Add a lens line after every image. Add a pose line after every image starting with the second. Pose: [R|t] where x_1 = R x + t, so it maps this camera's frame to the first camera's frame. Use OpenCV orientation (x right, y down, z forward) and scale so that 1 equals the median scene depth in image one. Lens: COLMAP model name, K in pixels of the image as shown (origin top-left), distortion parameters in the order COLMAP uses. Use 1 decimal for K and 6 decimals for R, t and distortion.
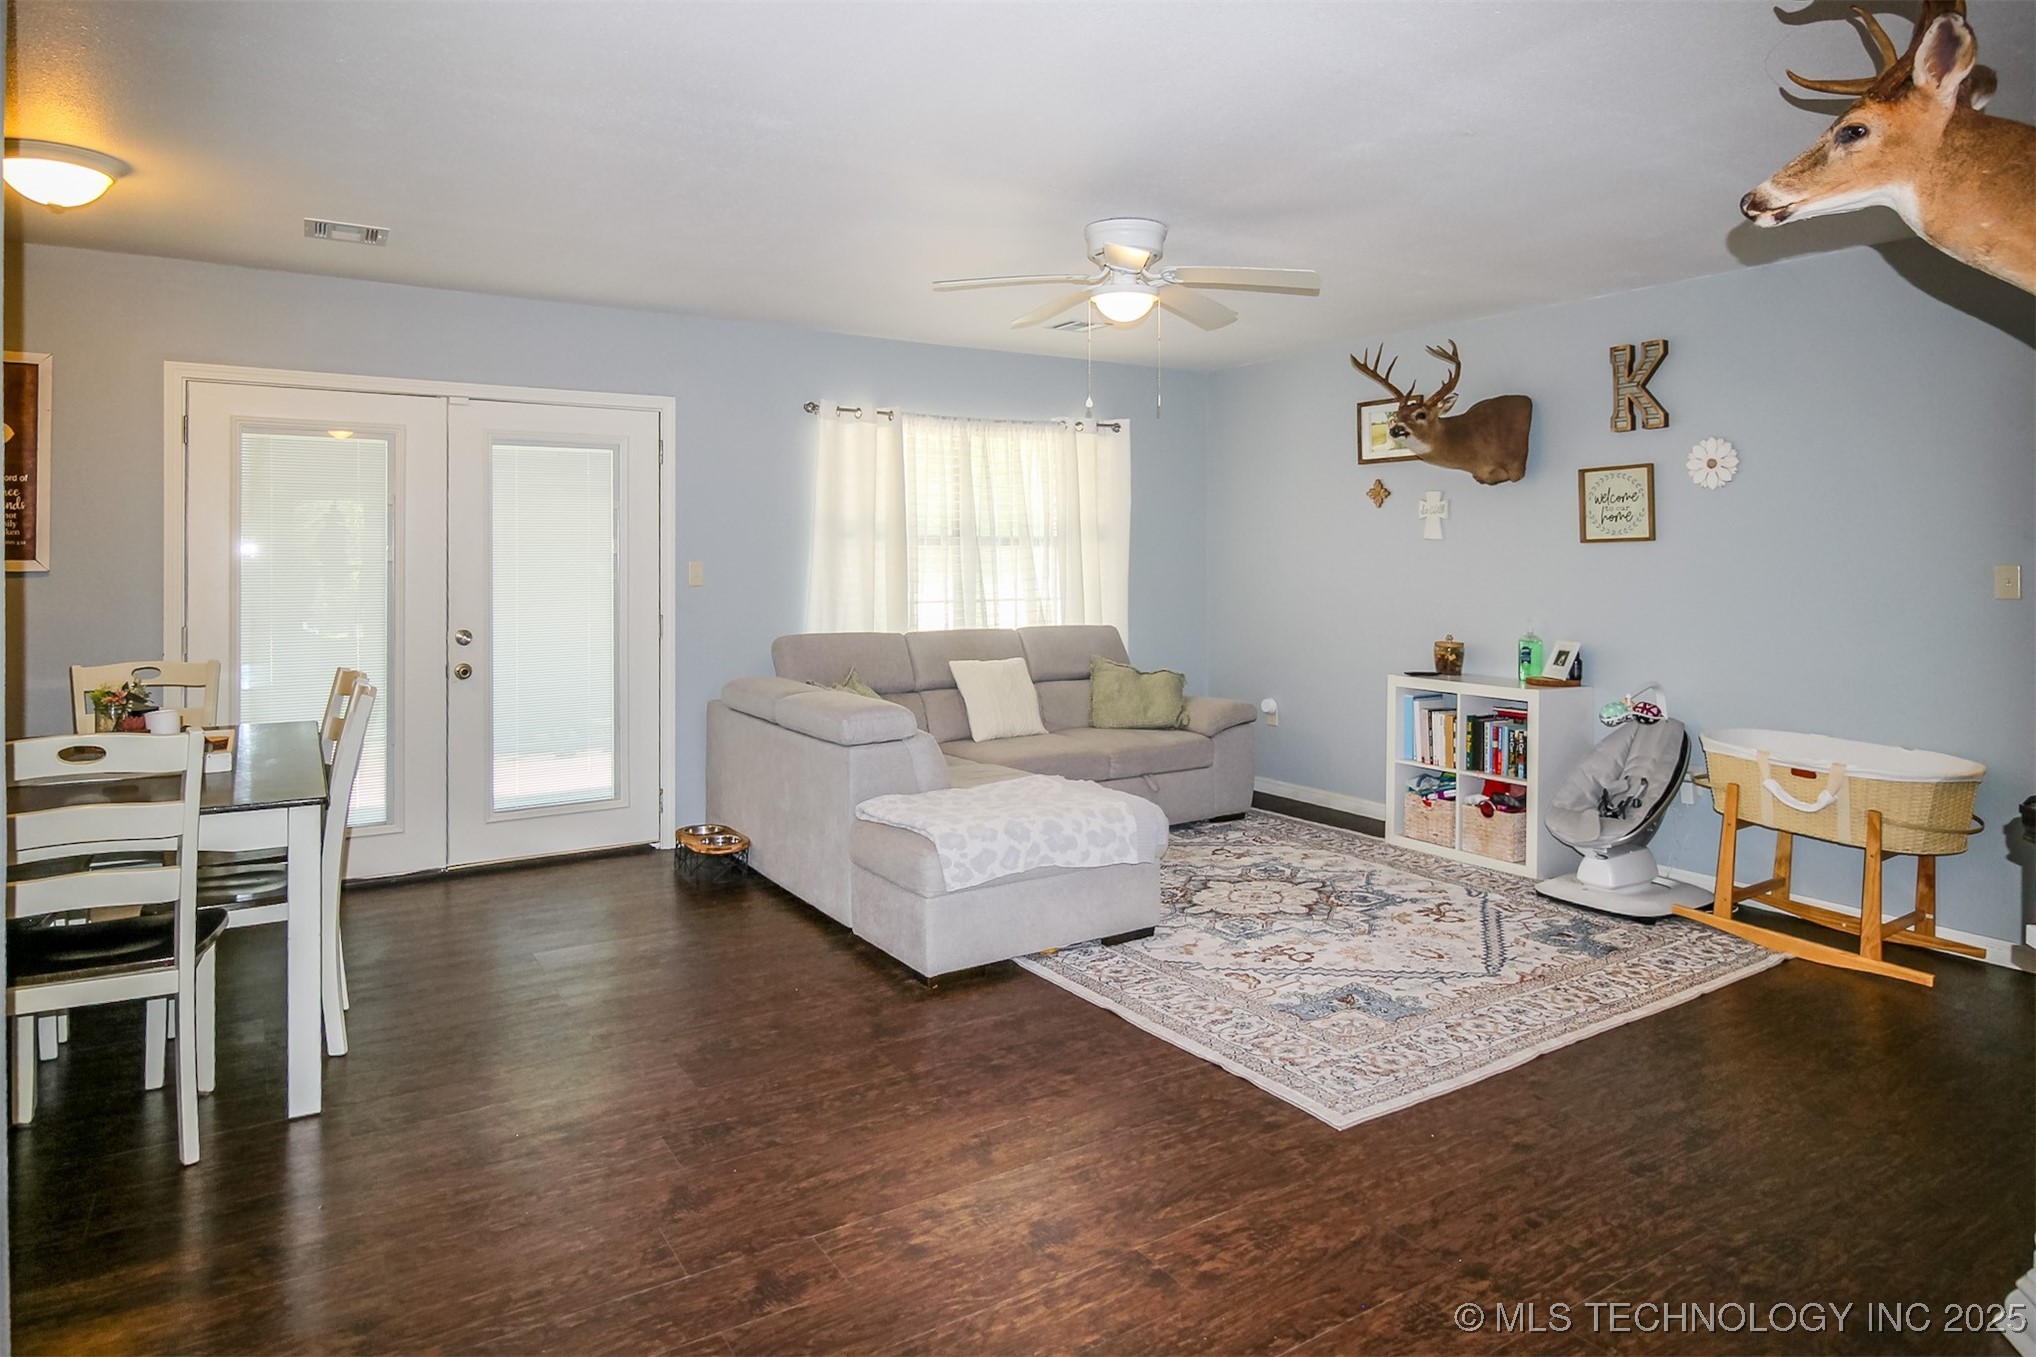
lens RADIAL K [[1176.8, 0, 1018.2], [0, 1176.8, 559.0], [0, 0, 1]] dist [-0.002285, -0.000117]
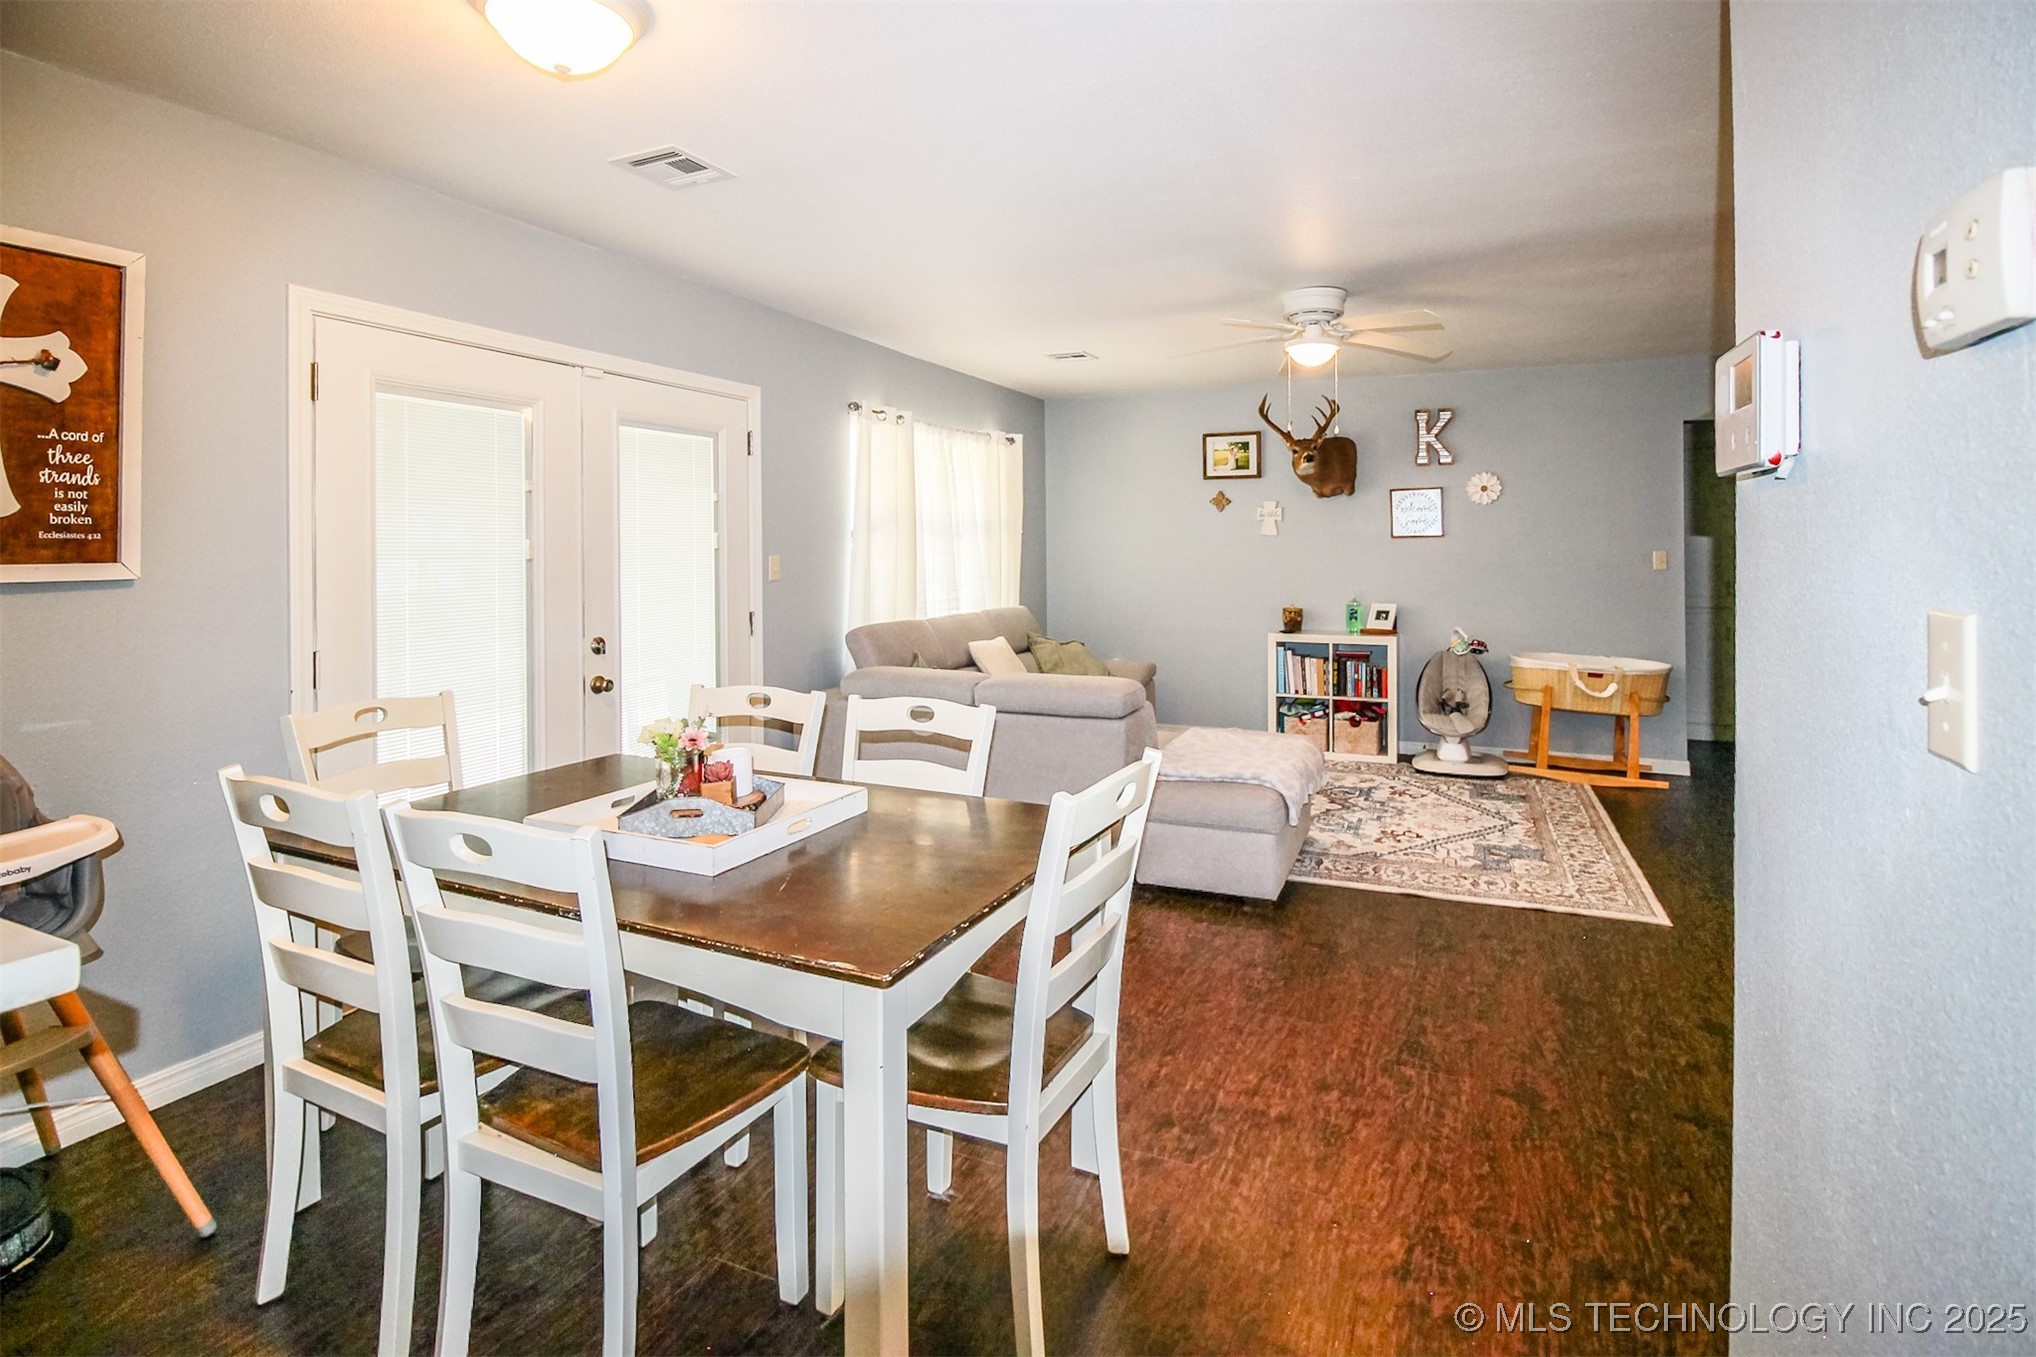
lens RADIAL K [[966.8, 0, 1020.8], [0, 966.8, 552.9], [0, 0, 1]] dist [0.002928, -0.012494]
pose [[0.834114, -0.007352, 0.551543, -0.596739], [0.005235, 0.999972, 0.005412, -0.003924], [-0.551567, -0.001627, 0.834129, 0.228886]]
